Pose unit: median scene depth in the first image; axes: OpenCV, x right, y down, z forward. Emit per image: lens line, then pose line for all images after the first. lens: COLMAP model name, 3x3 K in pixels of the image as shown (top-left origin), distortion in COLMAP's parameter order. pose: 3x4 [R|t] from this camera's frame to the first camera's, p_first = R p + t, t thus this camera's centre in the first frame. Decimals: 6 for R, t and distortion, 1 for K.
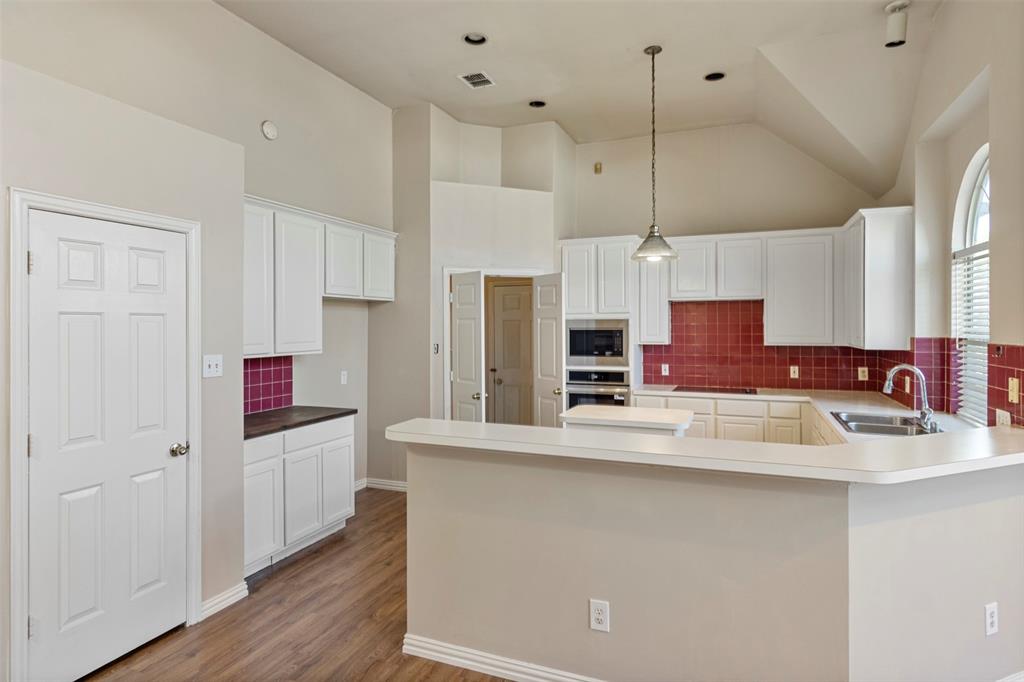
lens RADIAL K [[564.7, 0, 510.5], [0, 564.7, 326.7], [0, 0, 1]] dist [0.002543, 0.001183]
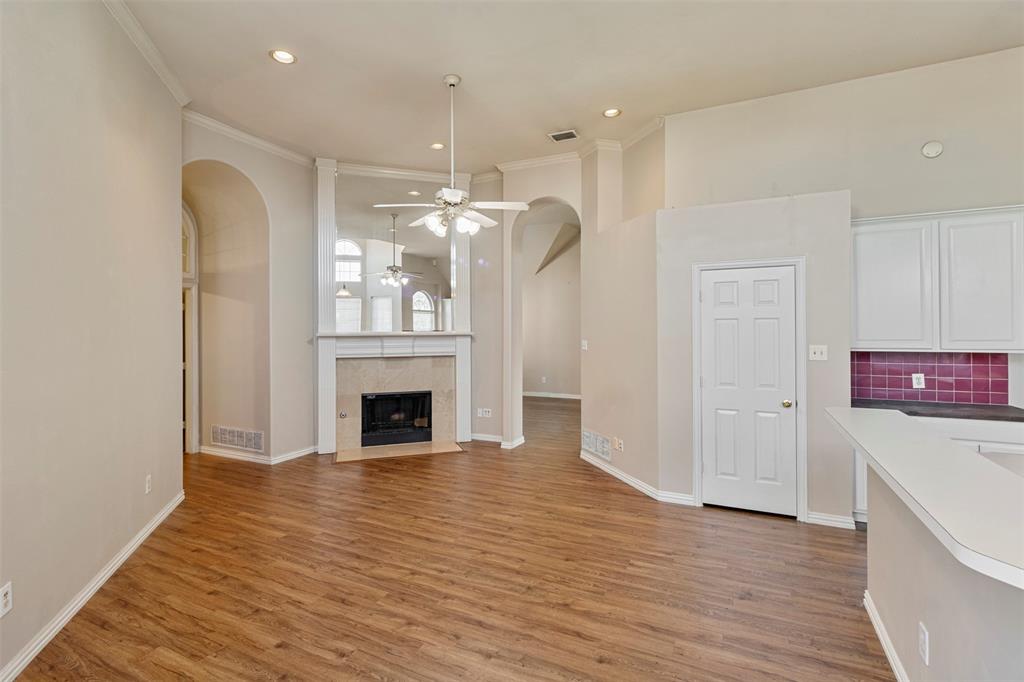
lens RADIAL K [[475.7, 0, 508.7], [0, 475.7, 322.4], [0, 0, 1]] dist [0.000198, -0.000077]
pose [[-0.064379, -0.005129, -0.997912, 0.513751], [0.004582, 0.999975, -0.005435, -0.003628], [0.997915, -0.004922, -0.064354, 0.201149]]
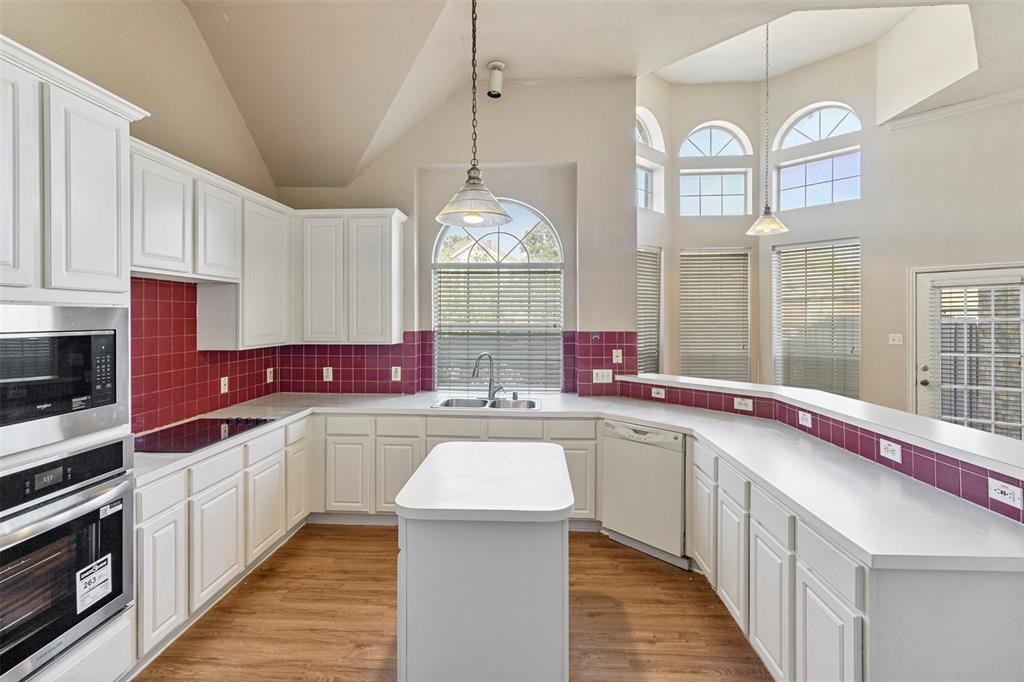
lens RADIAL K [[475.7, 0, 508.7], [0, 475.7, 322.4], [0, 0, 1]] dist [0.000198, -0.000077]
pose [[-0.330802, -0.005681, 0.943683, -0.260844], [0.003679, 0.999967, 0.007309, -0.005637], [-0.943693, 0.005890, -0.330770, 1.084927]]
